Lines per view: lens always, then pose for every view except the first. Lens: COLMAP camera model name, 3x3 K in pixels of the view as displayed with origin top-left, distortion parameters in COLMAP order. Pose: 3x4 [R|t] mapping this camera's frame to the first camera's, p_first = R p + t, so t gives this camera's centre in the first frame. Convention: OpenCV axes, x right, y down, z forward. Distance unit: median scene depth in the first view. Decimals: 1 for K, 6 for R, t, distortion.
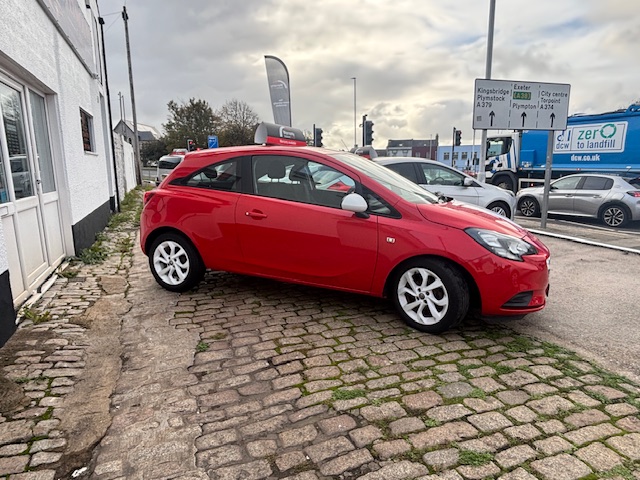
lens RADIAL K [[394.0, 0, 320.0], [0, 394.0, 240.0], [0, 0, 1]] dist [0.020108, -0.029227]
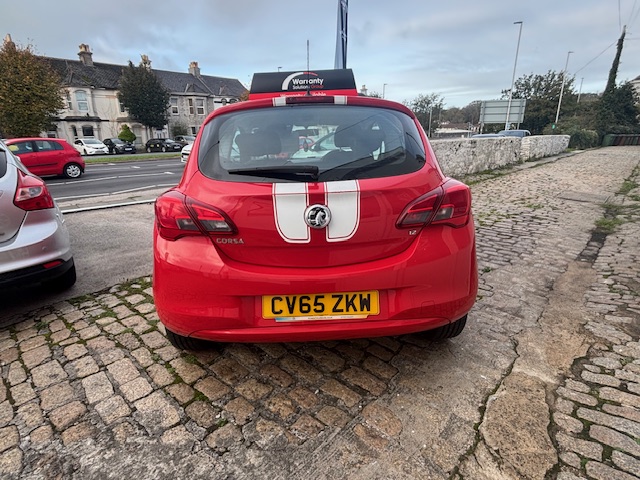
lens RADIAL K [[348.8, 0, 320.0], [0, 348.8, 240.0], [0, 0, 1]] dist [-0.004586, 0.002030]
pose [[-0.420939, -0.257020, 0.869914, -1.043829], [0.180184, 0.916215, 0.357888, -0.339822], [-0.889013, 0.307394, -0.339360, 1.860480]]
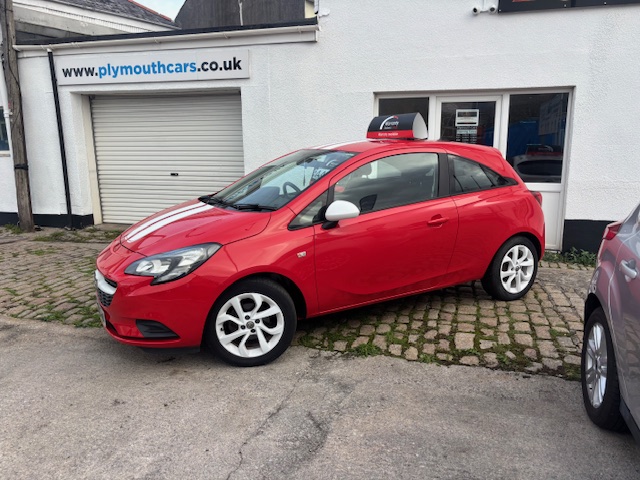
lens RADIAL K [[483.6, 0, 324.1], [0, 483.6, 247.9], [0, 0, 1]] dist [0.036611, -0.037994]
pose [[-0.621321, 0.151547, -0.768761, 1.250021], [-0.143410, 0.942552, 0.301712, -0.459127], [0.770321, 0.297708, -0.563893, 2.283768]]
